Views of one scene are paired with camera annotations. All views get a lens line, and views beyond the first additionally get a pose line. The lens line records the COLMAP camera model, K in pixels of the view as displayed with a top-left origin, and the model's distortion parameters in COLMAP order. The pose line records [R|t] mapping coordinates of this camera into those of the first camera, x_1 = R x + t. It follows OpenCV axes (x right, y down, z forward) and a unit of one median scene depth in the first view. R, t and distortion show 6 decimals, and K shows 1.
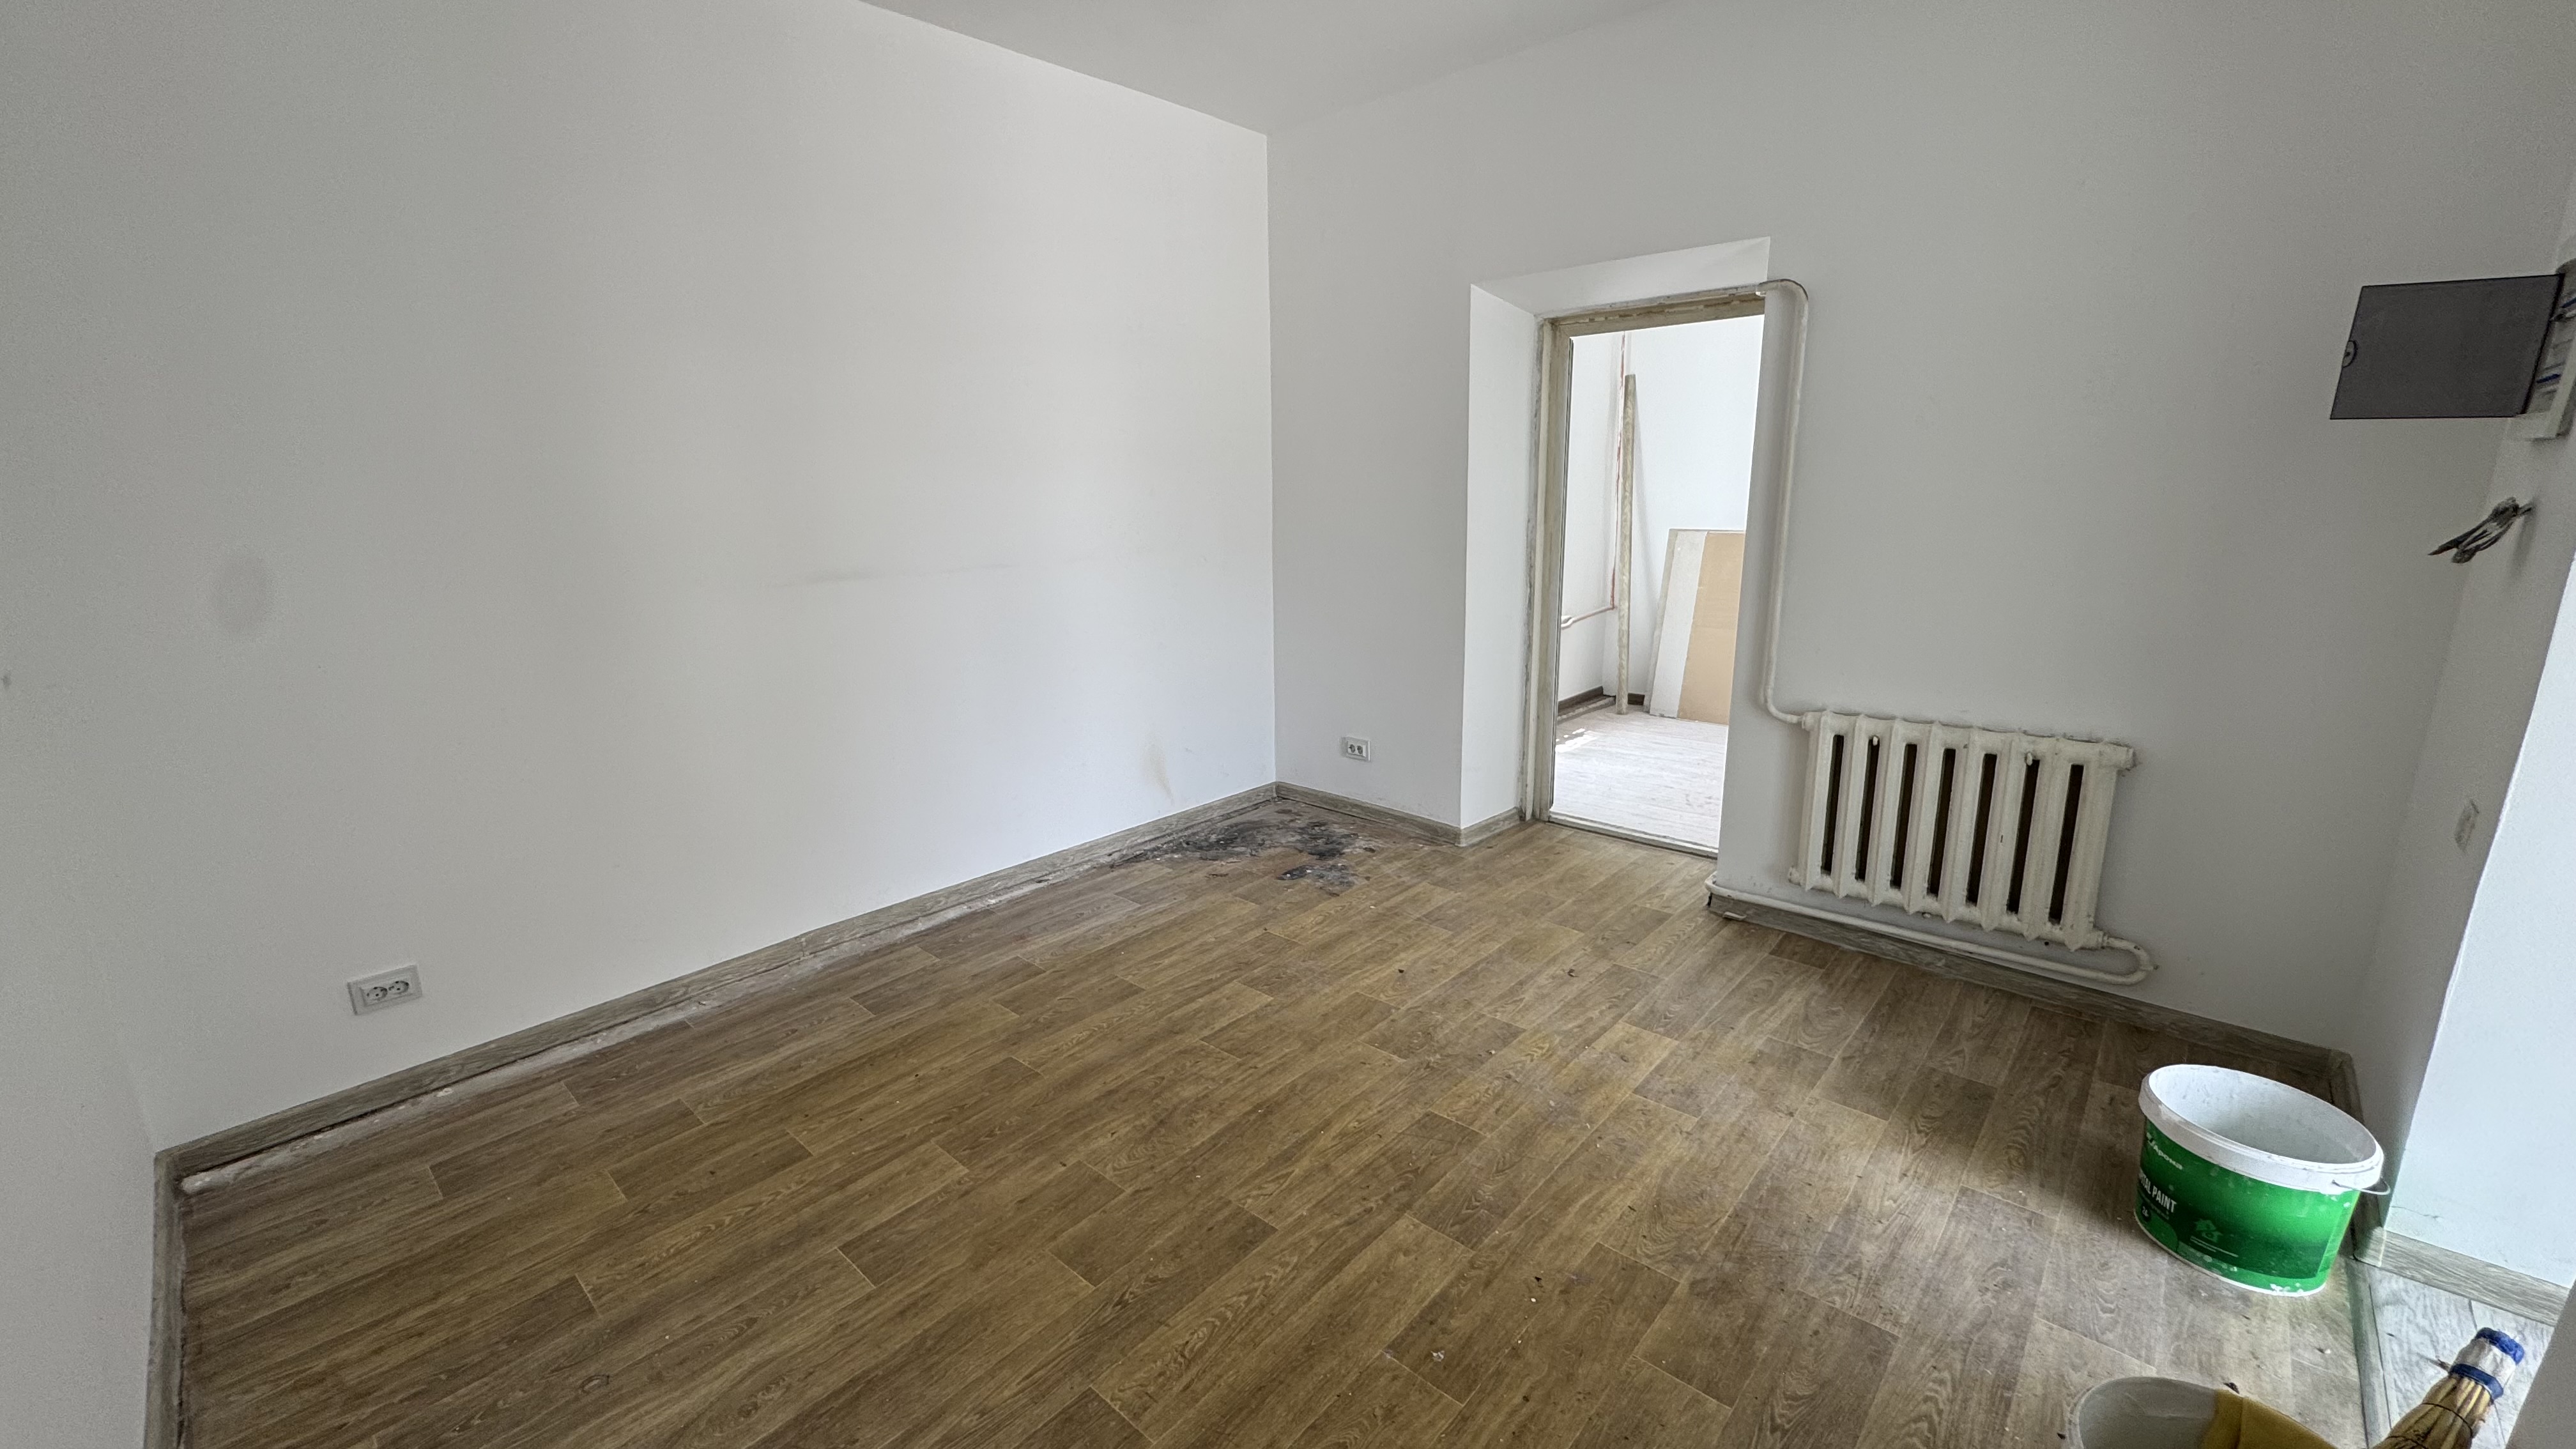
lens RADIAL K [[1029.3, 0, 1287.5], [0, 1029.3, 721.5], [0, 0, 1]] dist [-0.001453, 0.000817]
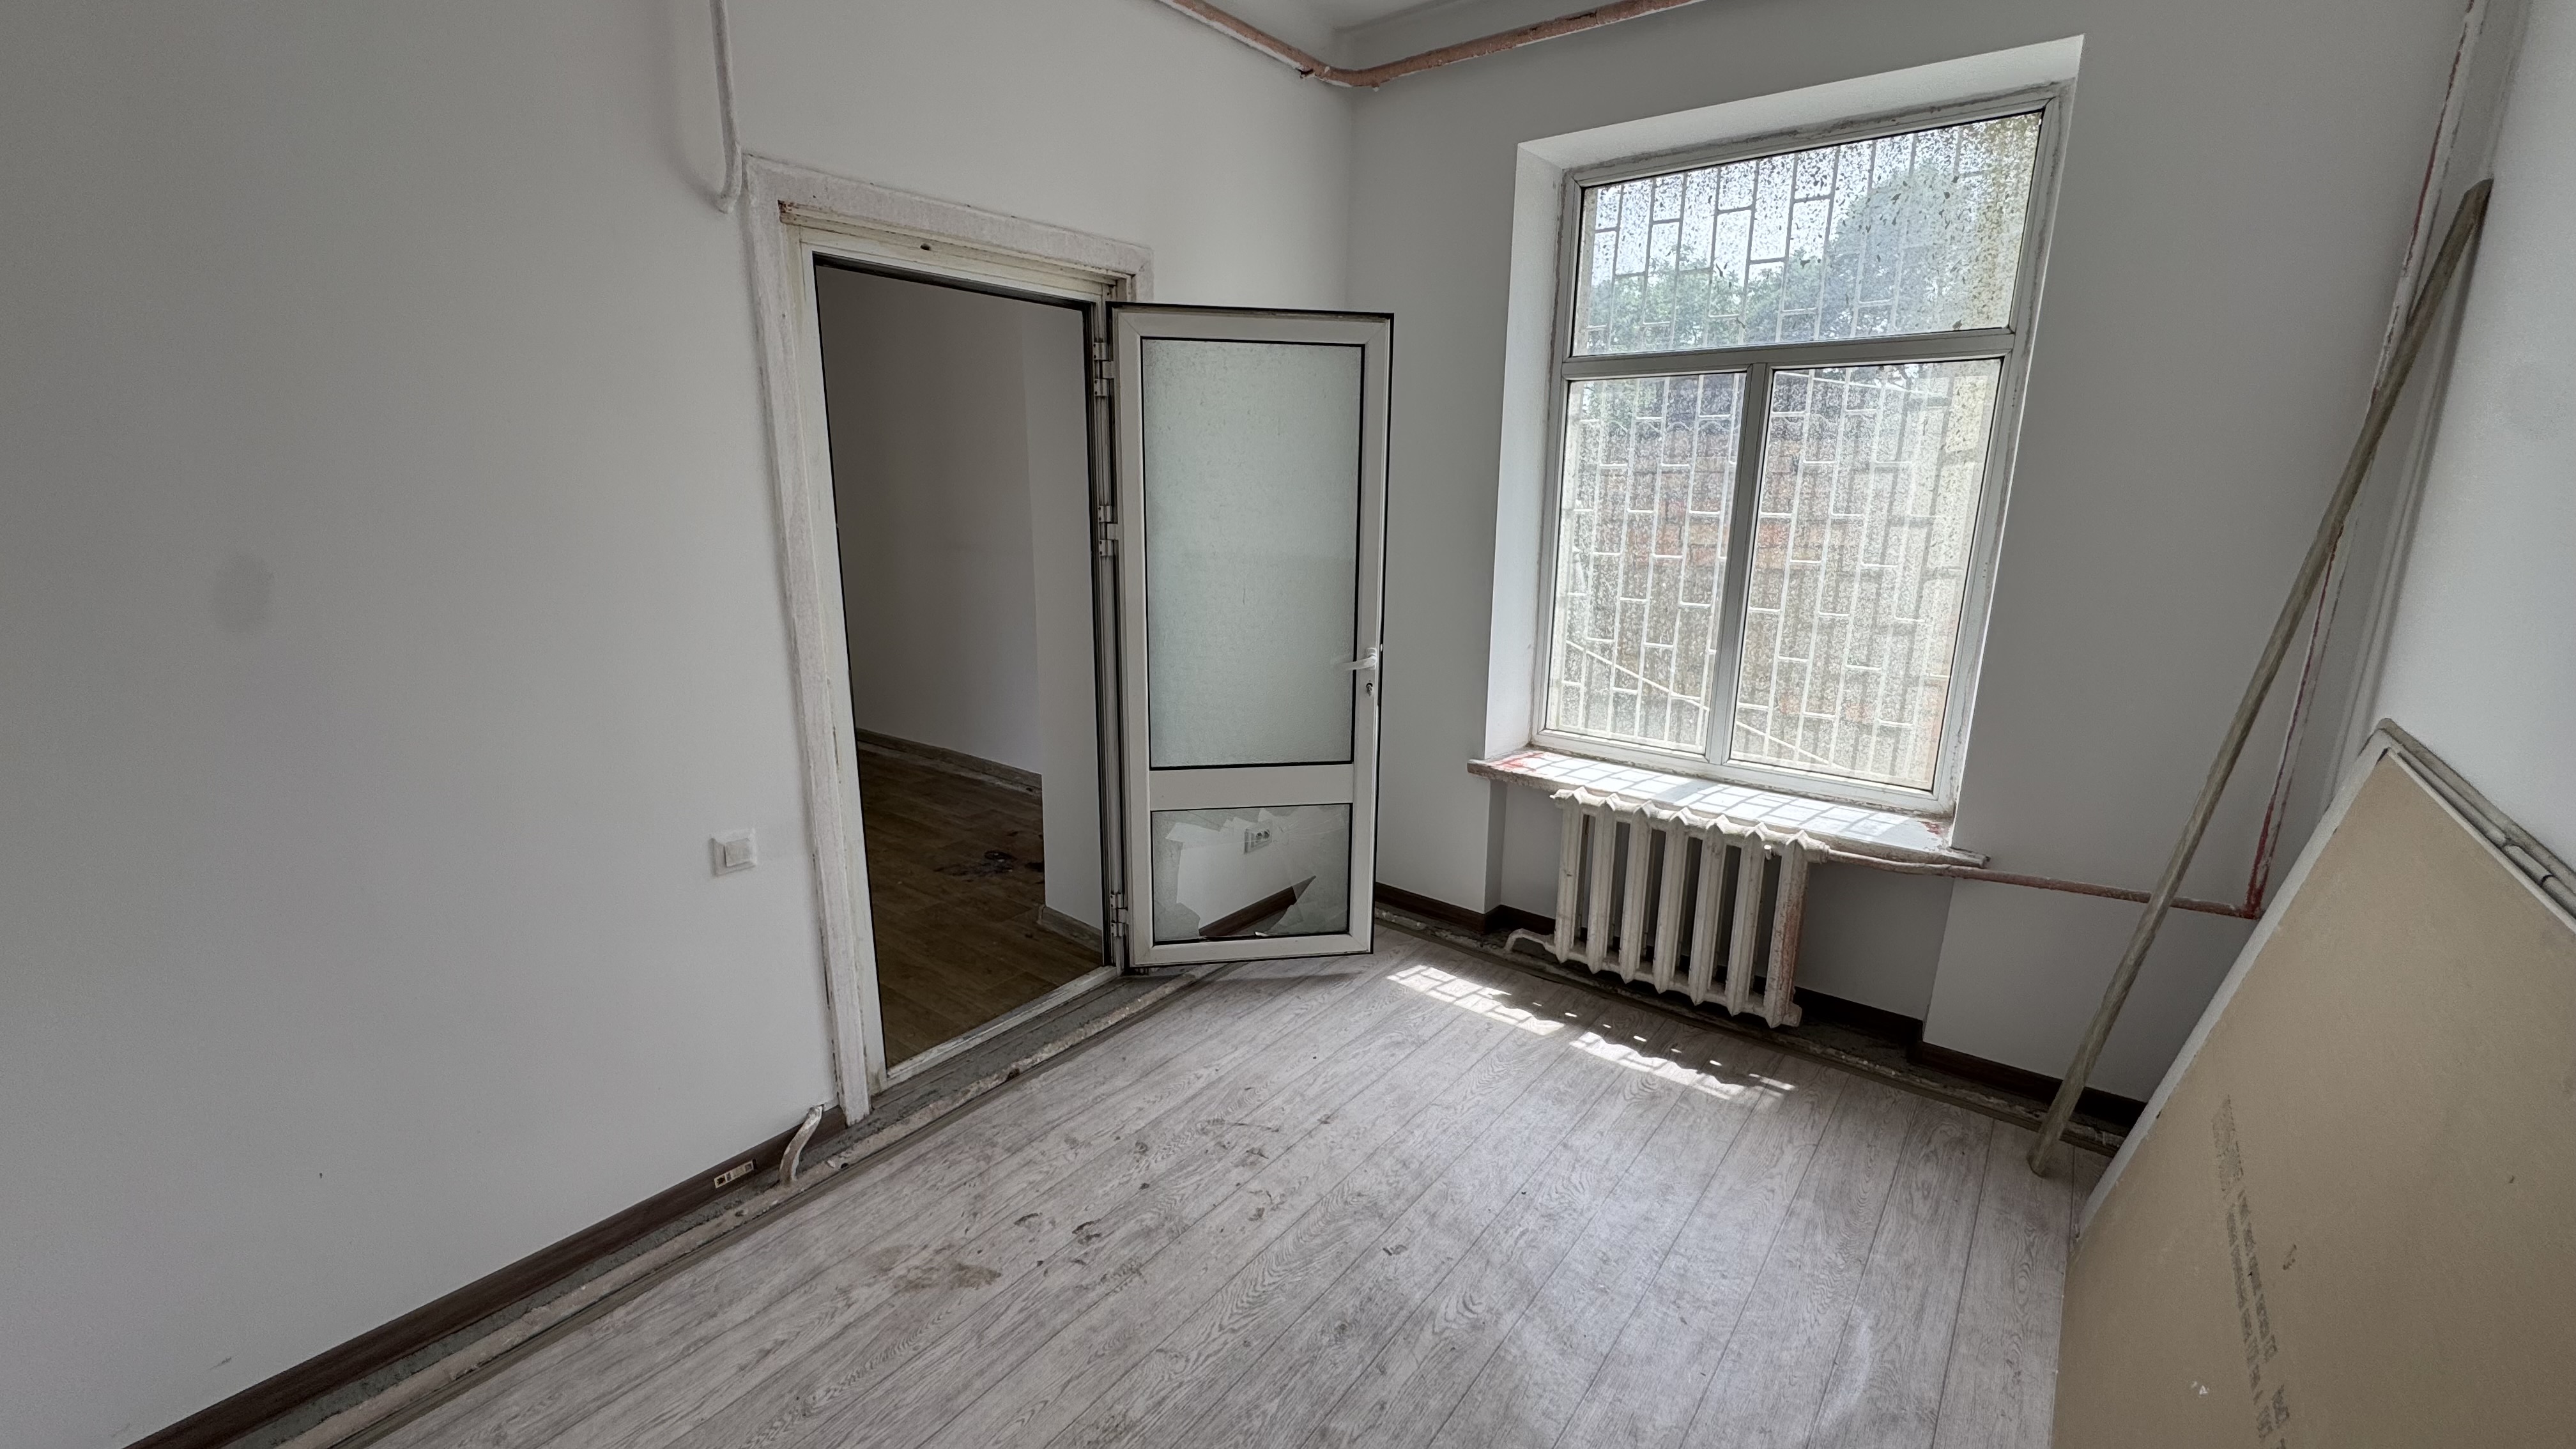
lens RADIAL K [[1029.3, 0, 1287.1], [0, 1029.3, 725.7], [0, 0, 1]] dist [-0.001453, 0.000817]
pose [[0.079736, 0.250527, -0.964820, 1.086861], [-0.236965, 0.944919, 0.225776, -0.314772], [0.968240, 0.210627, 0.134710, 1.148564]]
